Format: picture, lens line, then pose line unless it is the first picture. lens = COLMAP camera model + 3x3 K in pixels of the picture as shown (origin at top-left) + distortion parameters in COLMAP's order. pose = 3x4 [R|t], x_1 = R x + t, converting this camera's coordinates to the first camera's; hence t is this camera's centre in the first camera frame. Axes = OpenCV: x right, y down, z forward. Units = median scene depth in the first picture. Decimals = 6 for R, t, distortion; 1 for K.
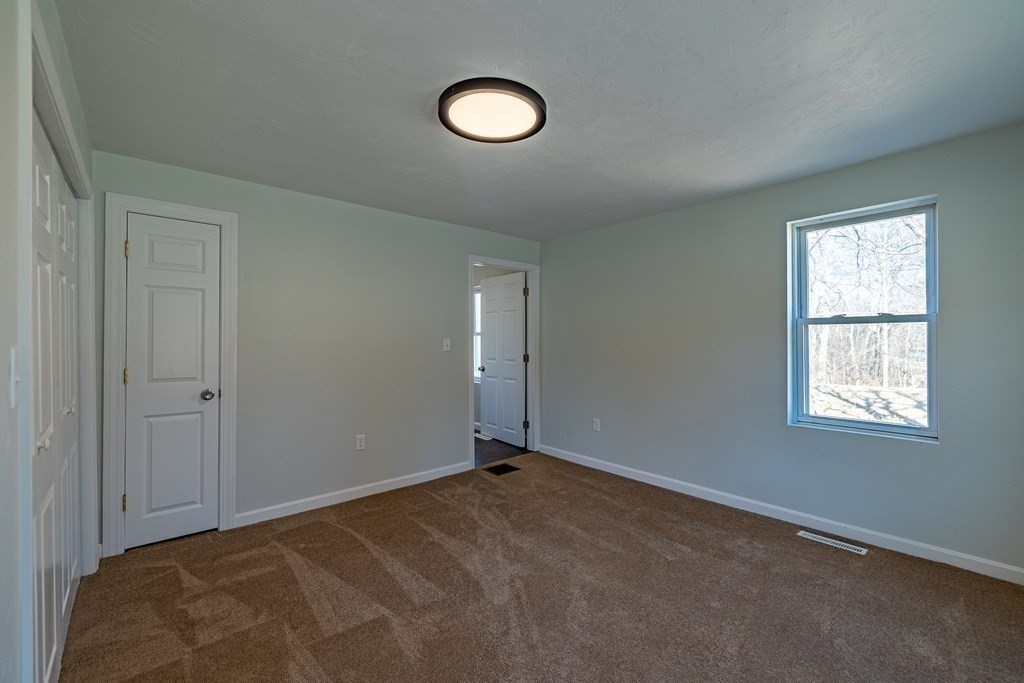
lens RADIAL K [[429.8, 0, 529.9], [0, 429.8, 336.0], [0, 0, 1]] dist [0.001087, -0.000050]
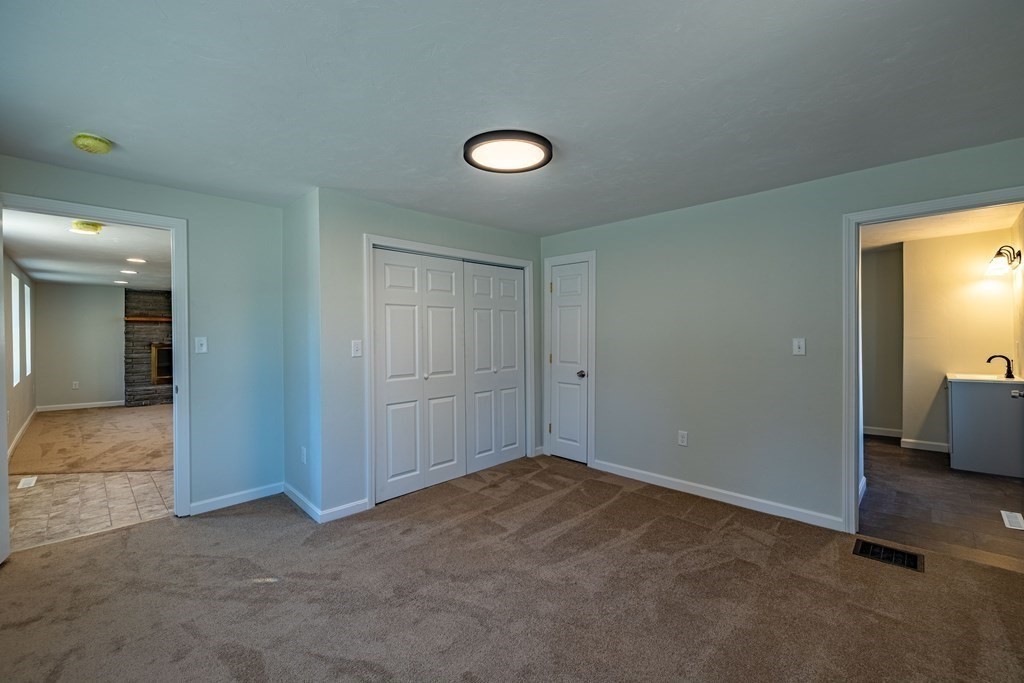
lens RADIAL K [[429.8, 0, 506.7], [0, 429.8, 343.3], [0, 0, 1]] dist [0.001087, -0.000050]
pose [[0.054440, 0.011549, -0.998450, 0.777724], [-0.001573, 0.999933, 0.011480, 0.009880], [0.998516, 0.000946, 0.054455, 0.662783]]
